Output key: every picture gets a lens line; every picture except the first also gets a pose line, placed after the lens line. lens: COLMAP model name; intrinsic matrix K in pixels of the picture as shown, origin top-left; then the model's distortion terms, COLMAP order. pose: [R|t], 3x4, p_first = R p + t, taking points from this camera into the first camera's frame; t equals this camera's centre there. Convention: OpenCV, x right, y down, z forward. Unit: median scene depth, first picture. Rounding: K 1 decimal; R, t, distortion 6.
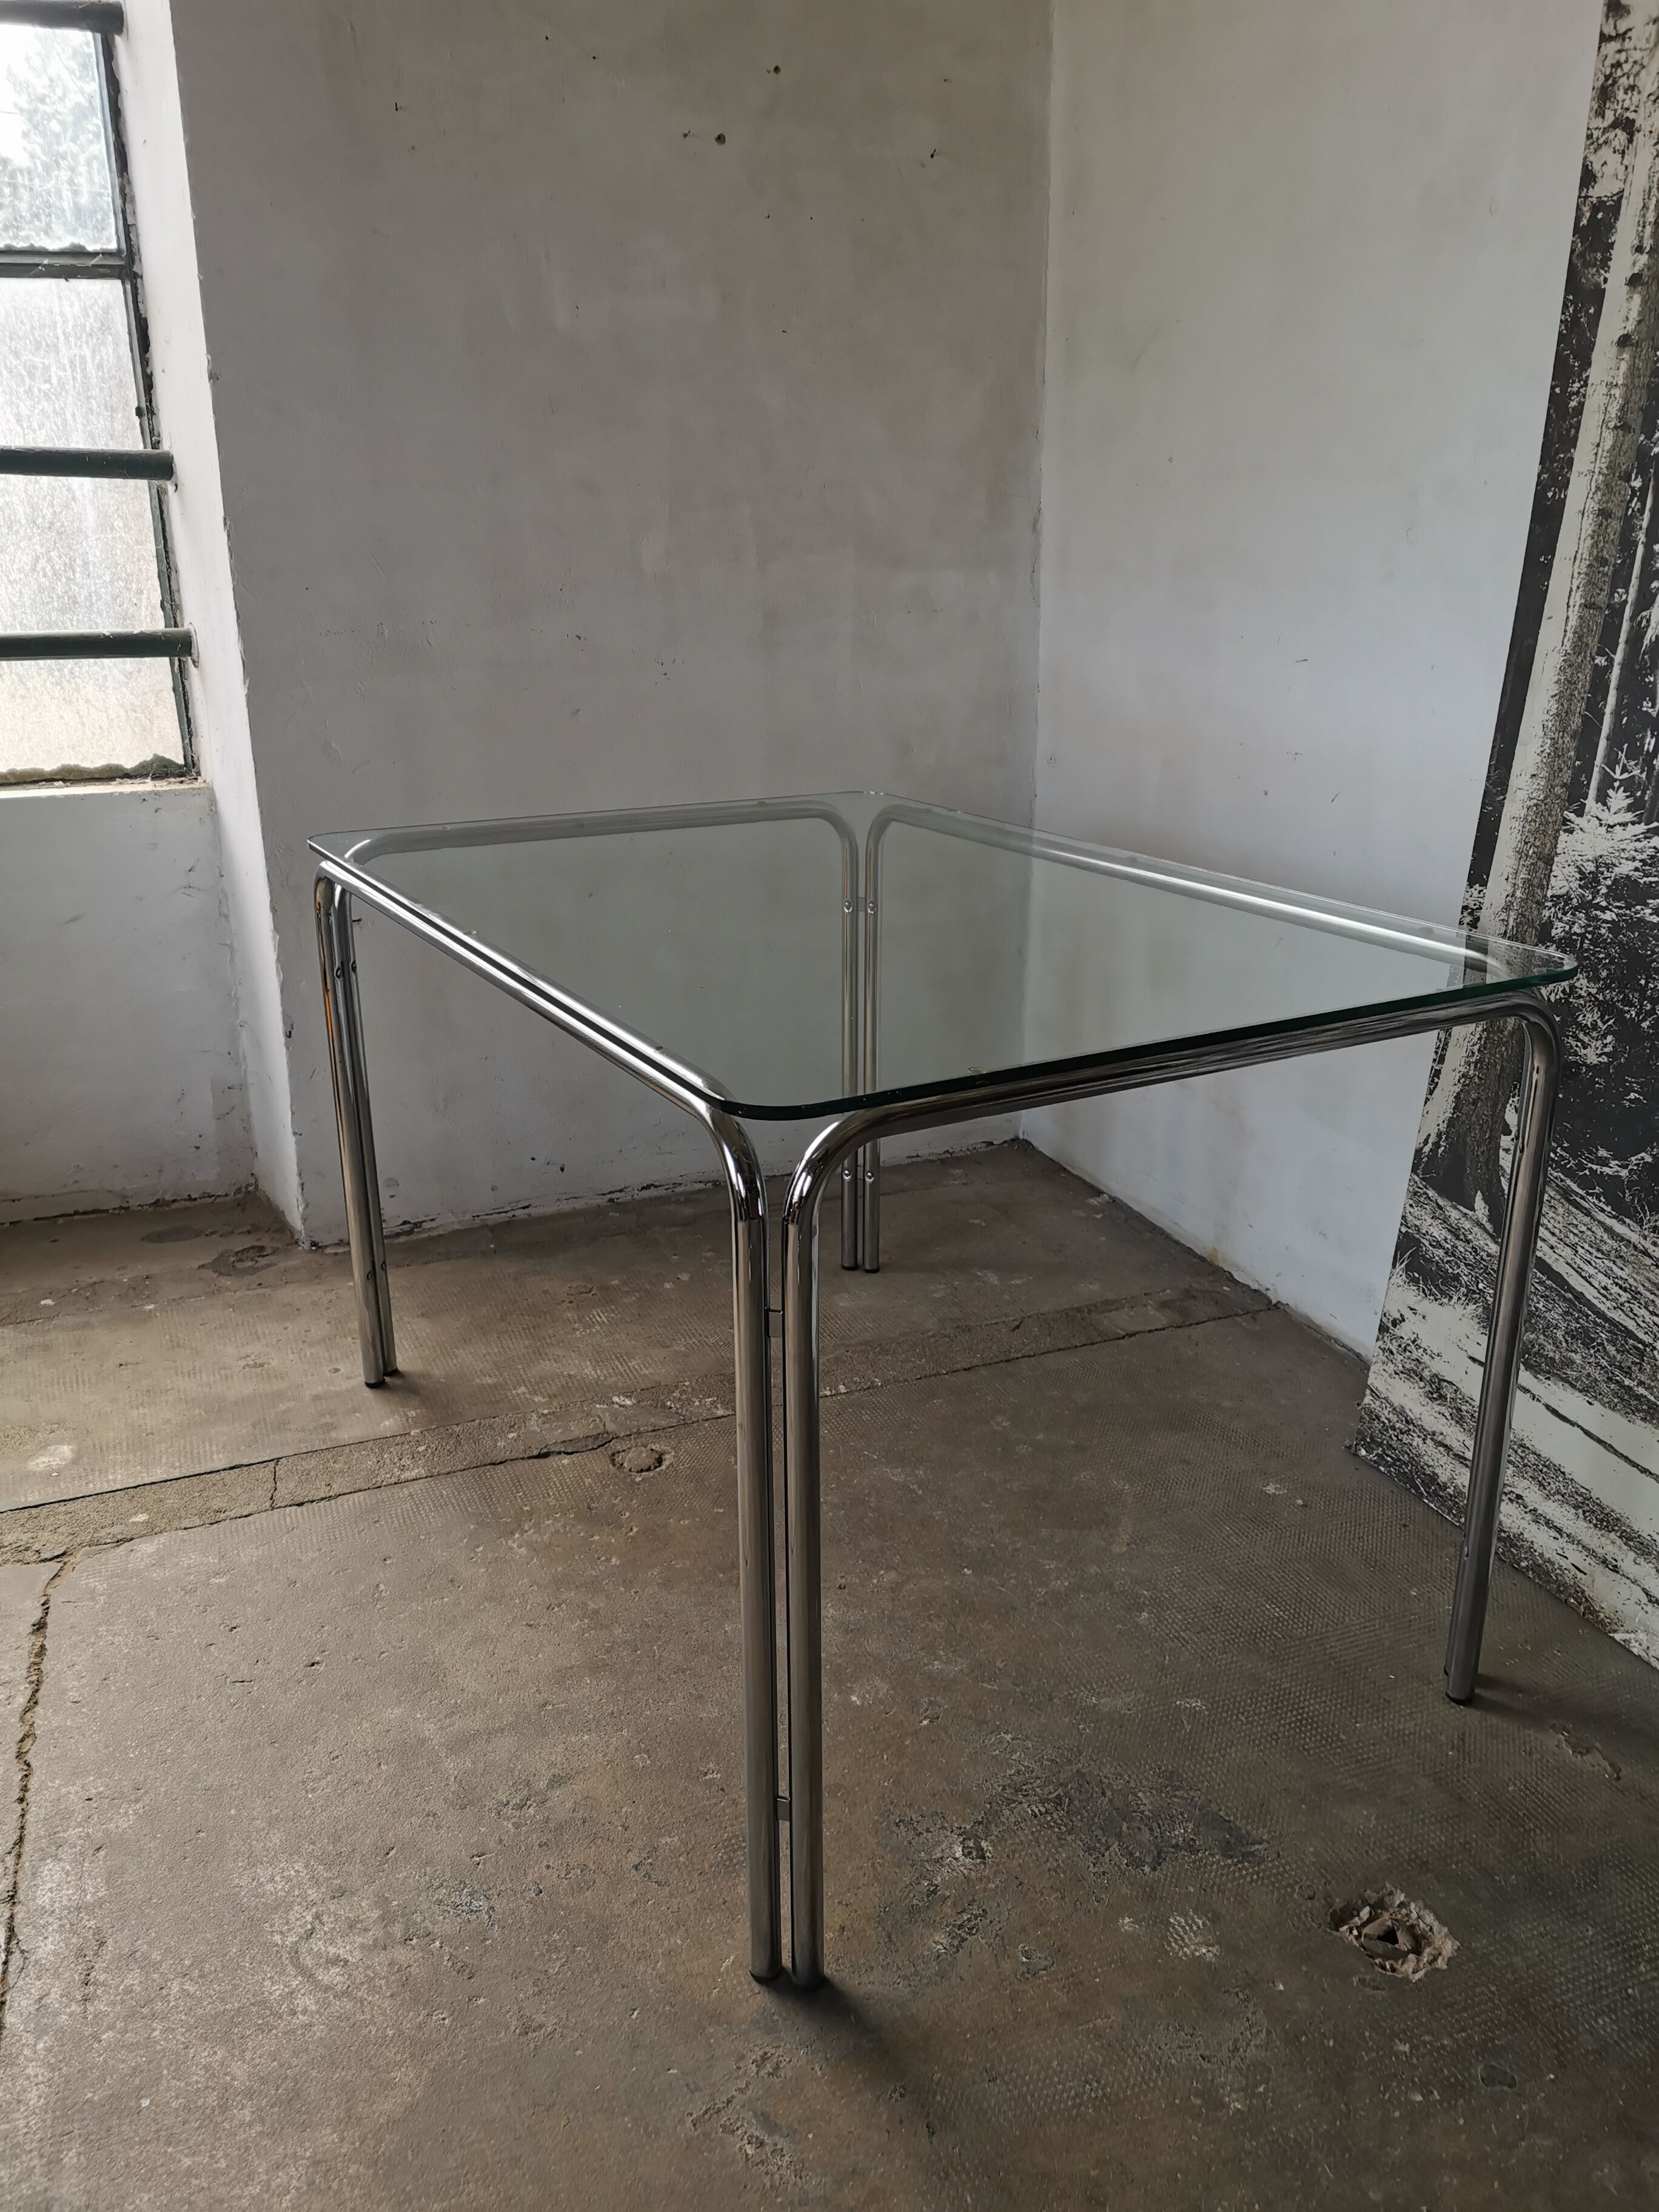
lens RADIAL K [[1724.8, 0, 801.0], [0, 1724.8, 1104.5], [0, 0, 1]] dist [0.068794, -0.119521]
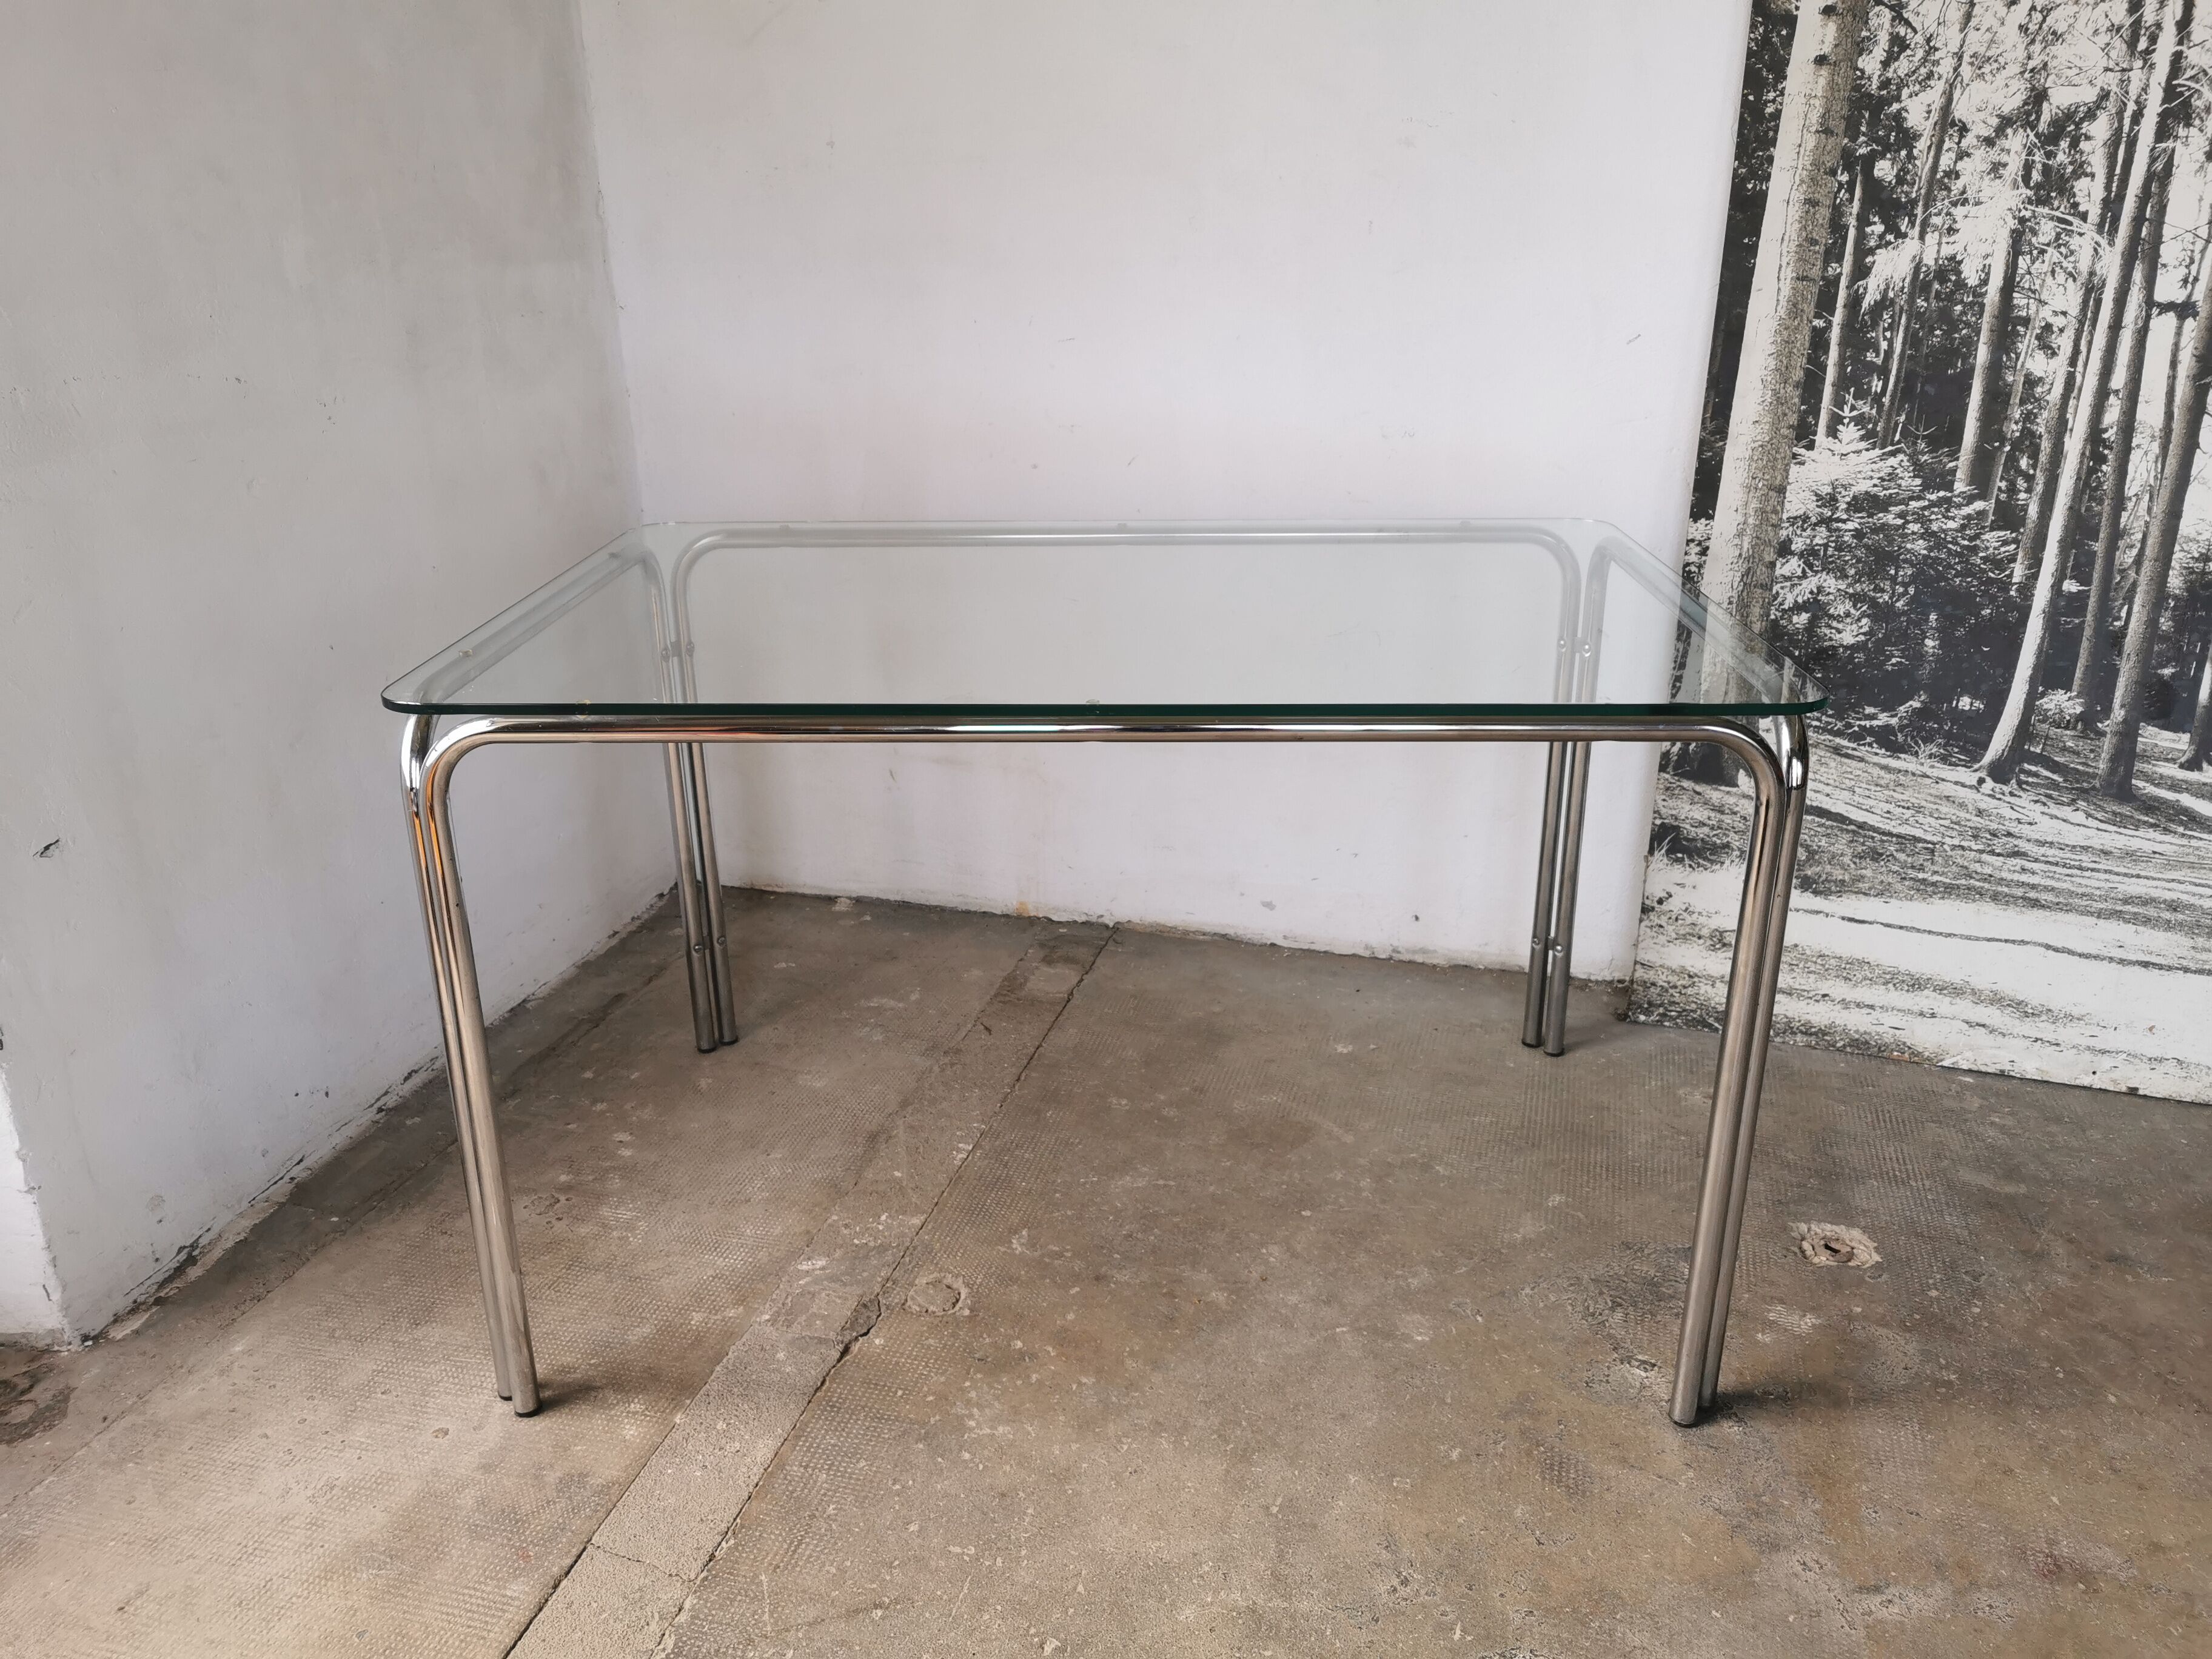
lens RADIAL K [[1724.8, 0, 1106.2], [0, 1724.8, 830.4], [0, 0, 1]] dist [0.068794, -0.119521]
pose [[0.658944, -0.272376, 0.701145, -0.800836], [0.244736, 0.959052, 0.142561, -0.200412], [-0.711264, 0.077656, 0.698622, 0.502295]]
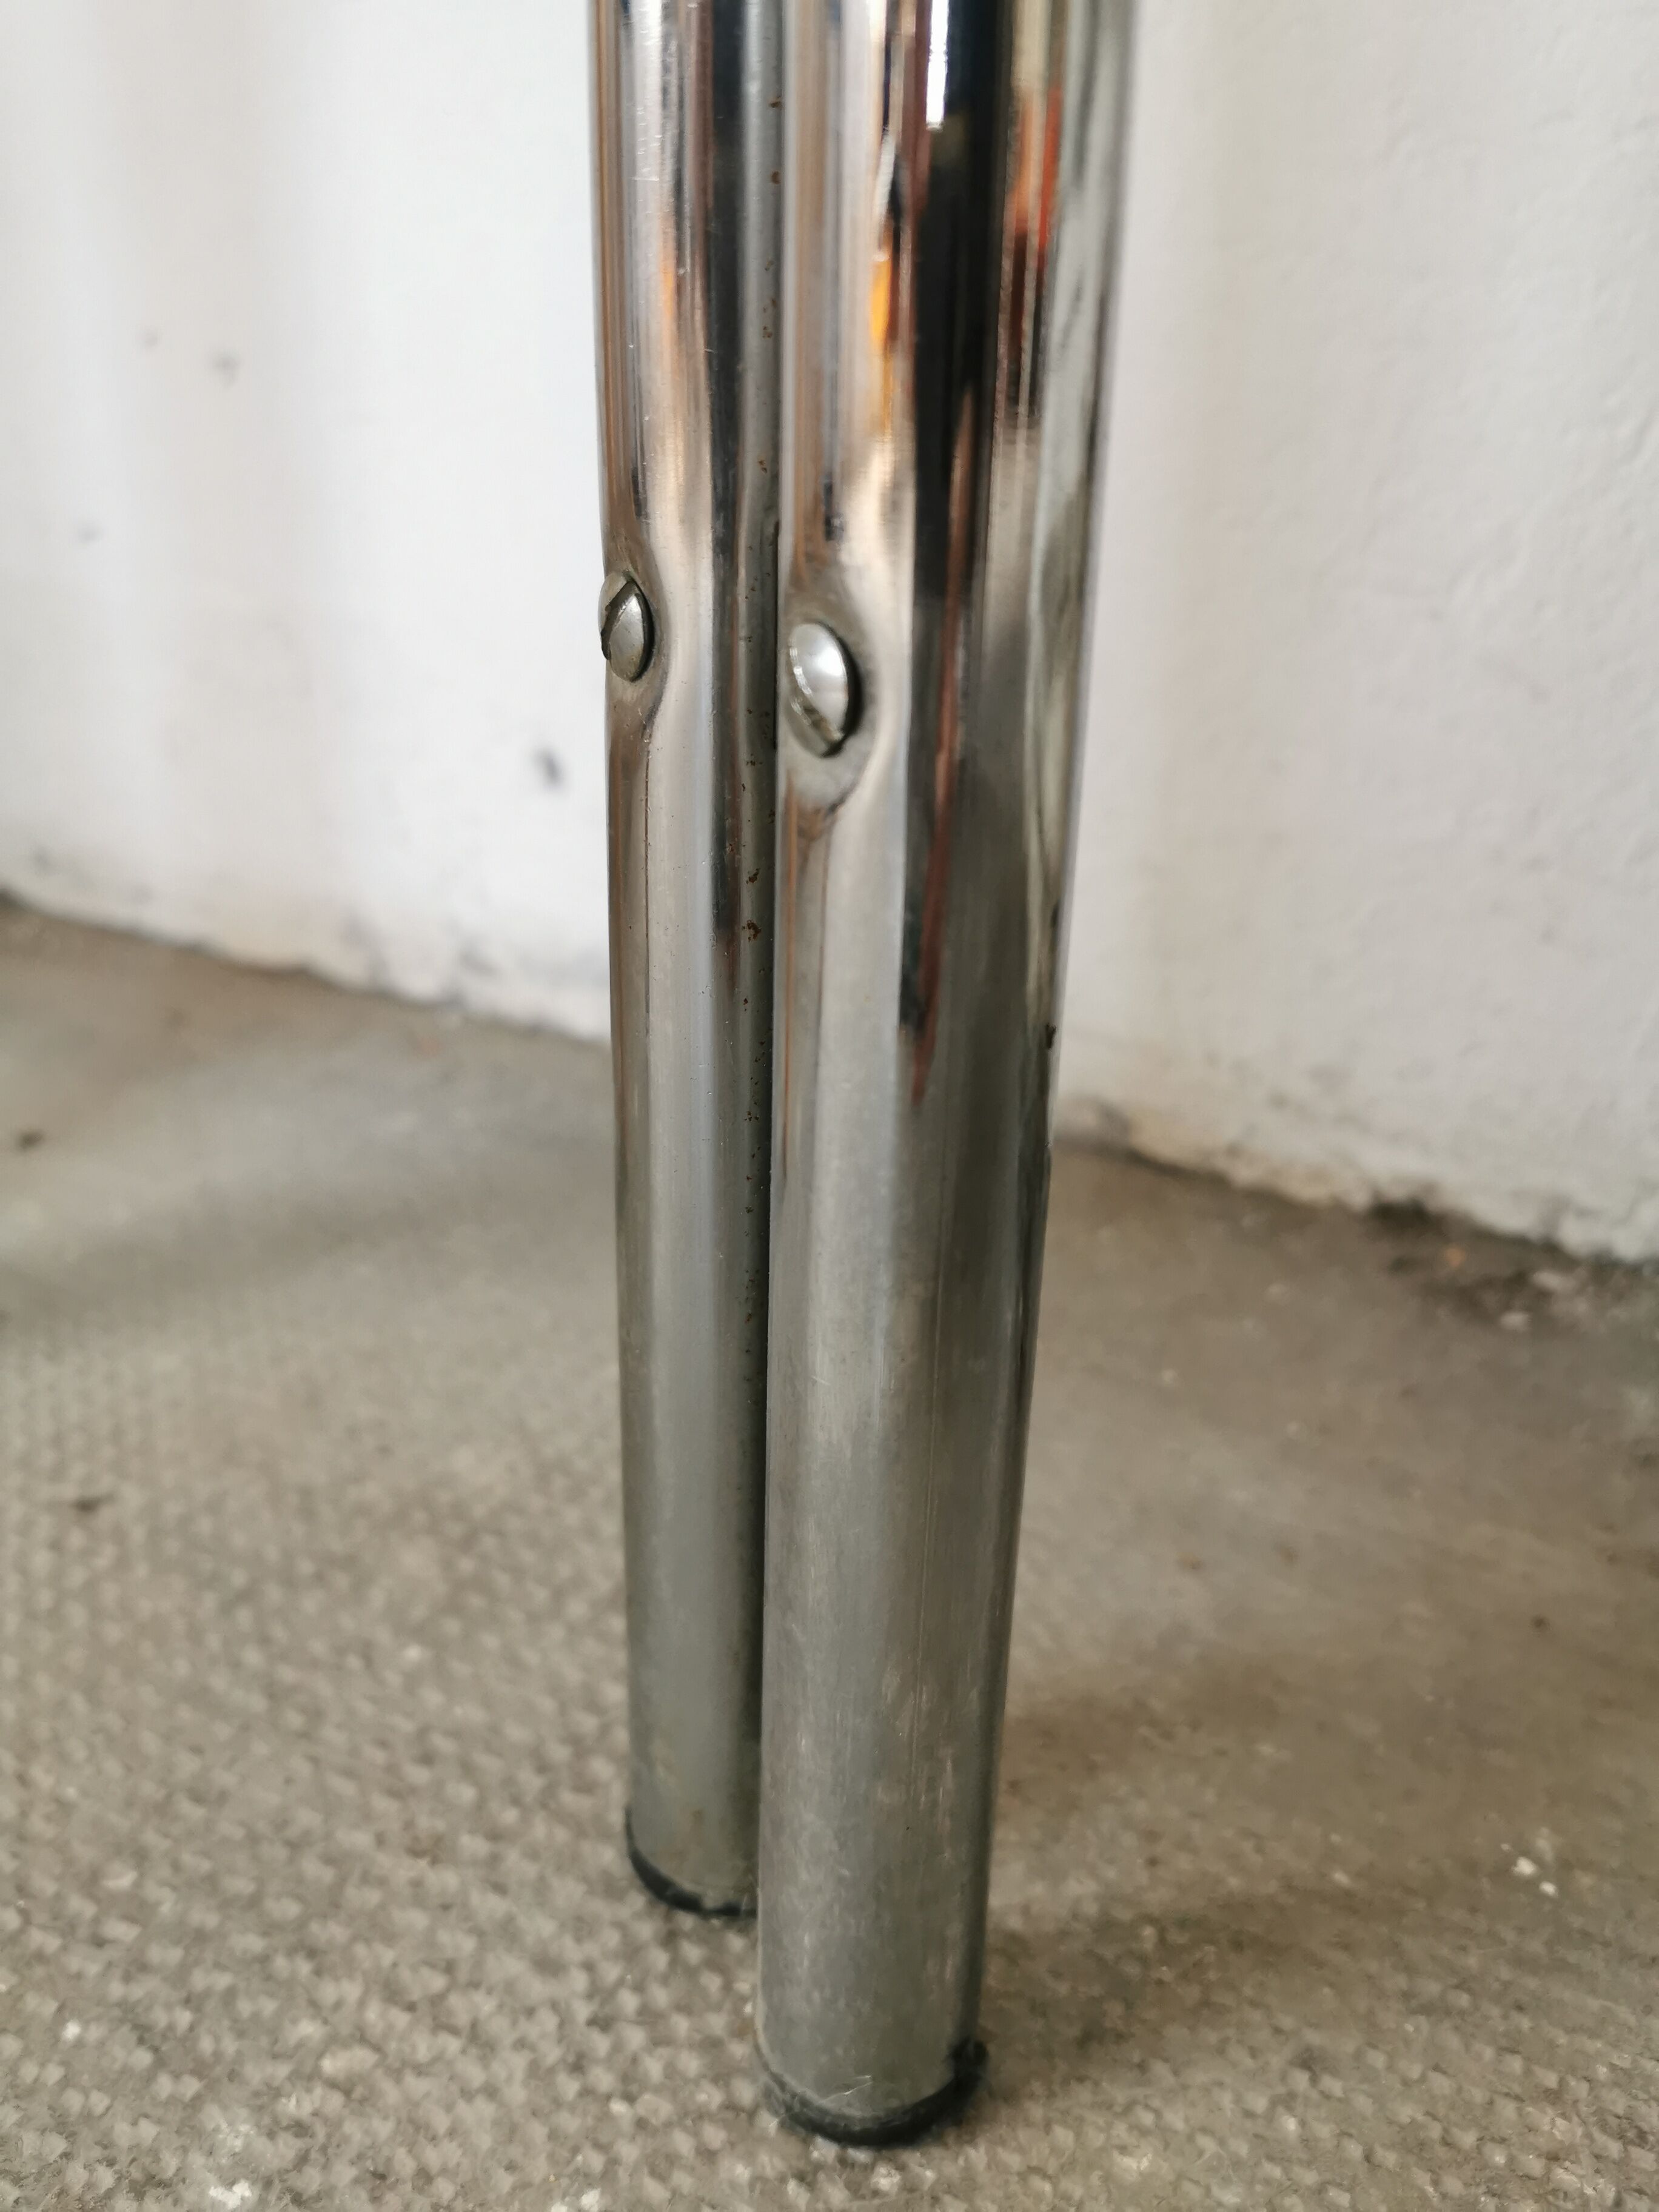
lens RADIAL K [[1724.8, 0, 834.1], [0, 1724.8, 1104.5], [0, 0, 1]] dist [0.068794, -0.119521]
pose [[0.796869, -0.222625, 0.561638, 0.238097], [0.163761, 0.974422, 0.153899, 0.152013], [-0.581534, -0.030663, 0.812944, 1.101862]]
